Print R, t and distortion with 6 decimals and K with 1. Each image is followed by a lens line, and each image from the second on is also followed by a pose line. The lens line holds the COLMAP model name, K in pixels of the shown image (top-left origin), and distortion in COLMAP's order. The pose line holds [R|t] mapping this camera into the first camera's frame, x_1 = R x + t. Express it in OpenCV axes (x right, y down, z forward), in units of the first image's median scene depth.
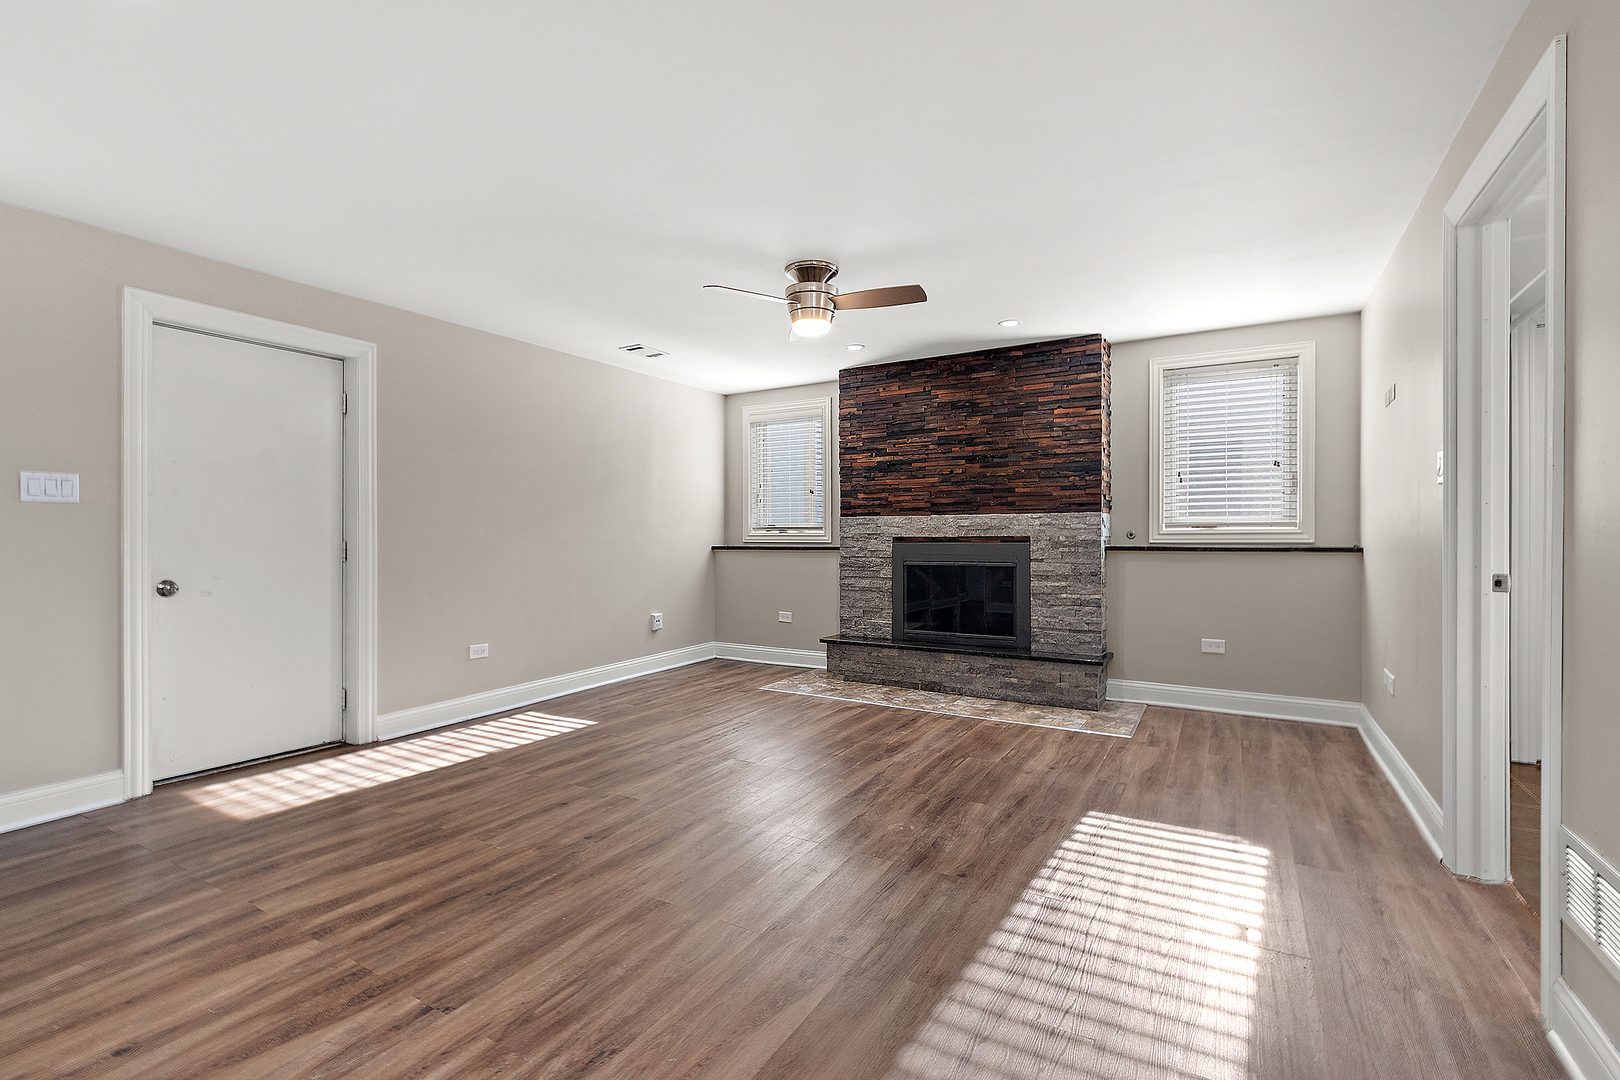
lens RADIAL K [[725.0, 0, 813.9], [0, 725.0, 545.3], [0, 0, 1]] dist [0.013696, -0.011721]
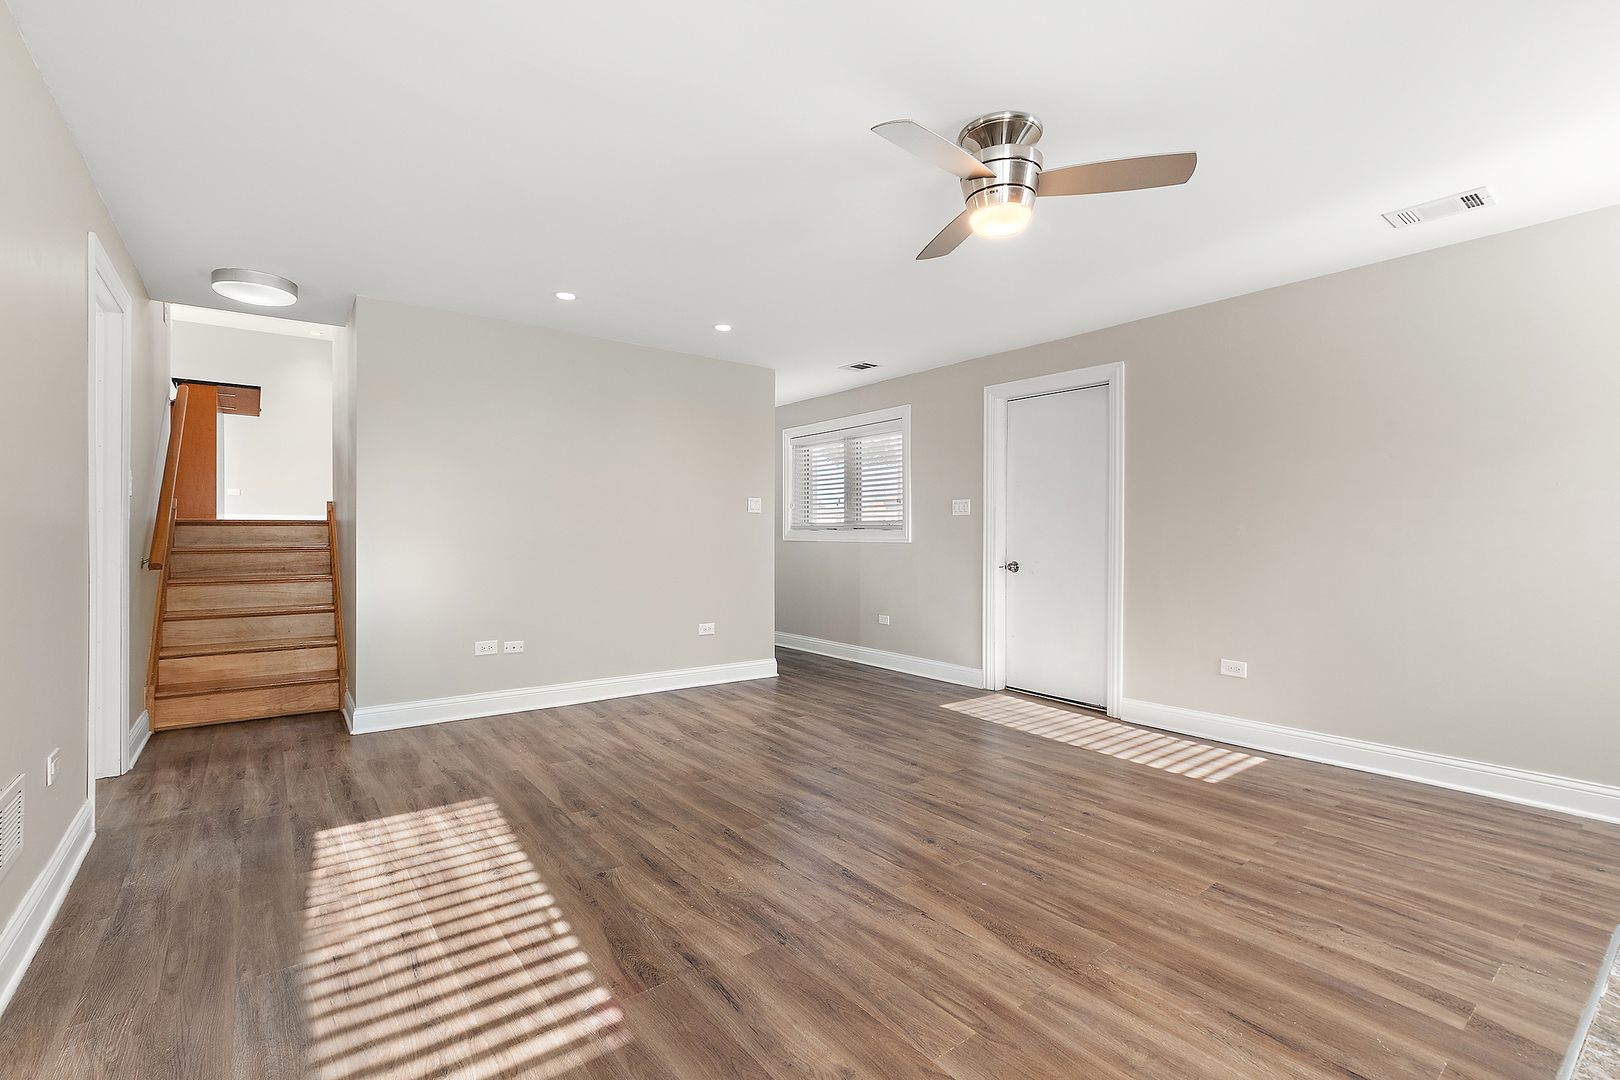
lens RADIAL K [[734.7, 0, 810.5], [0, 734.7, 550.6], [0, 0, 1]] dist [-0.001148, -0.000773]
pose [[-0.386919, 0.023724, -0.921808, 0.473226], [-0.013403, 0.999419, 0.031347, -0.013358], [0.922016, 0.024484, -0.386377, 0.765170]]
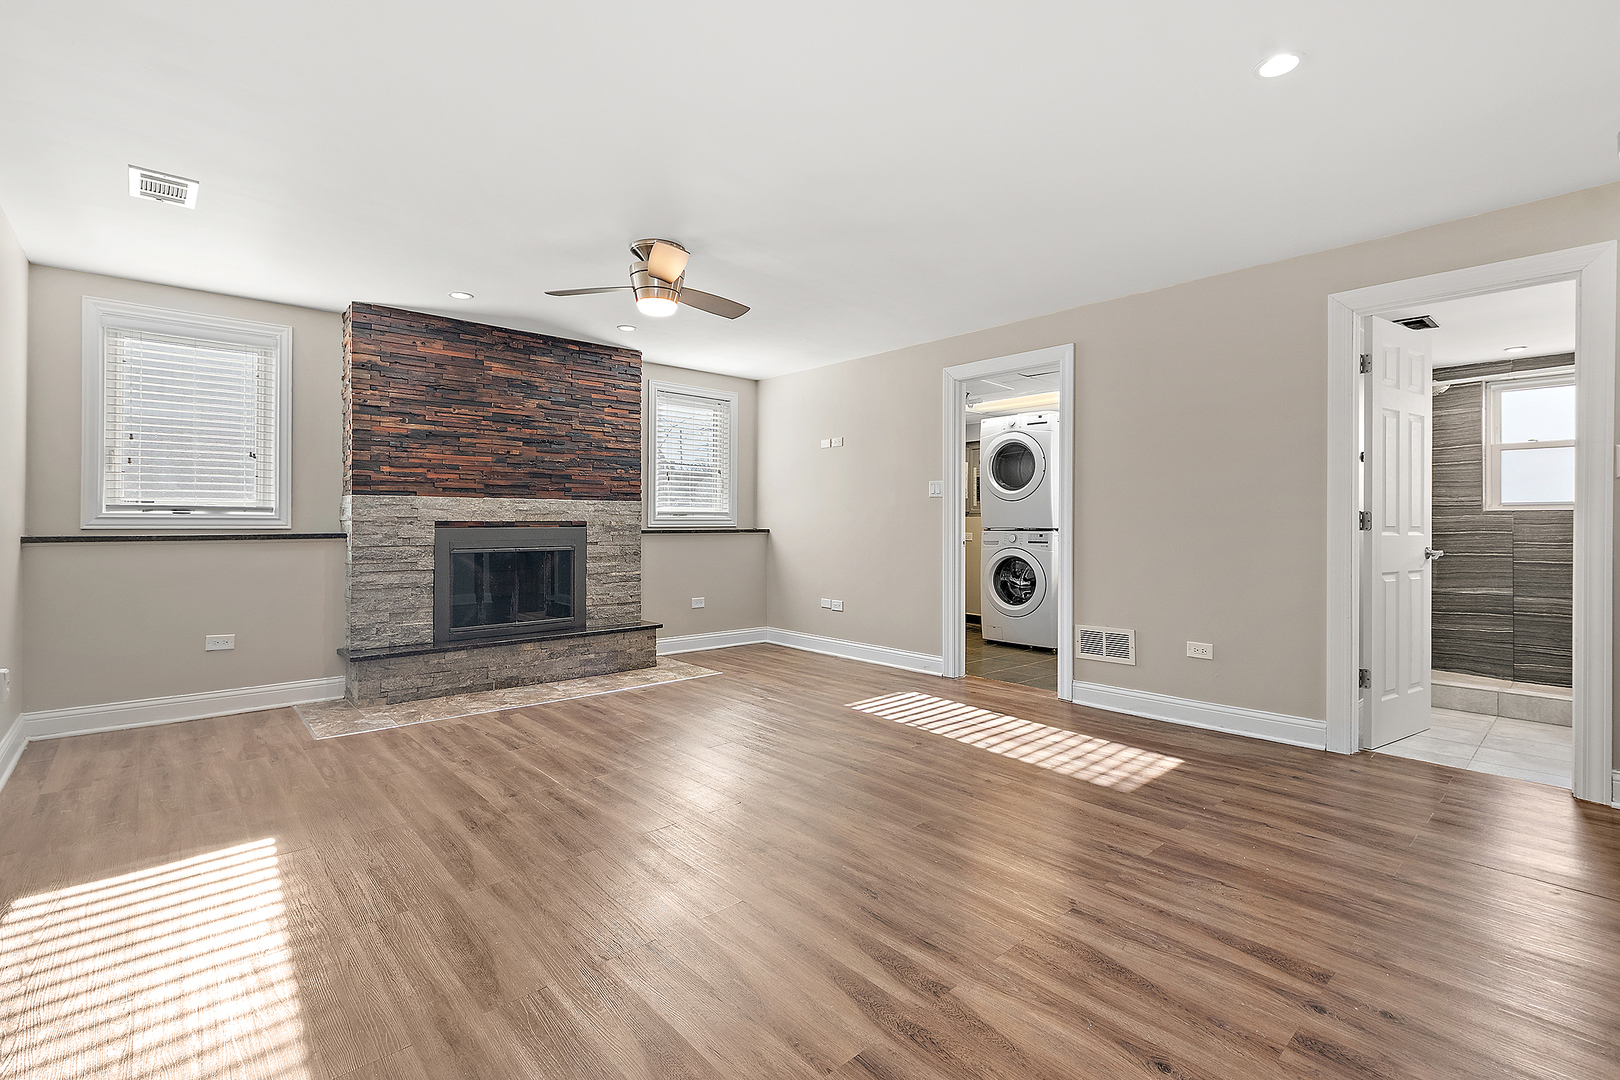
lens RADIAL K [[718.5, 0, 813.1], [0, 718.5, 531.0], [0, 0, 1]] dist [0.012979, -0.011421]
pose [[0.302601, -0.008567, 0.953079, -0.602328], [0.008398, 0.999945, 0.006322, -0.001941], [-0.953080, 0.006091, 0.302656, 0.349945]]
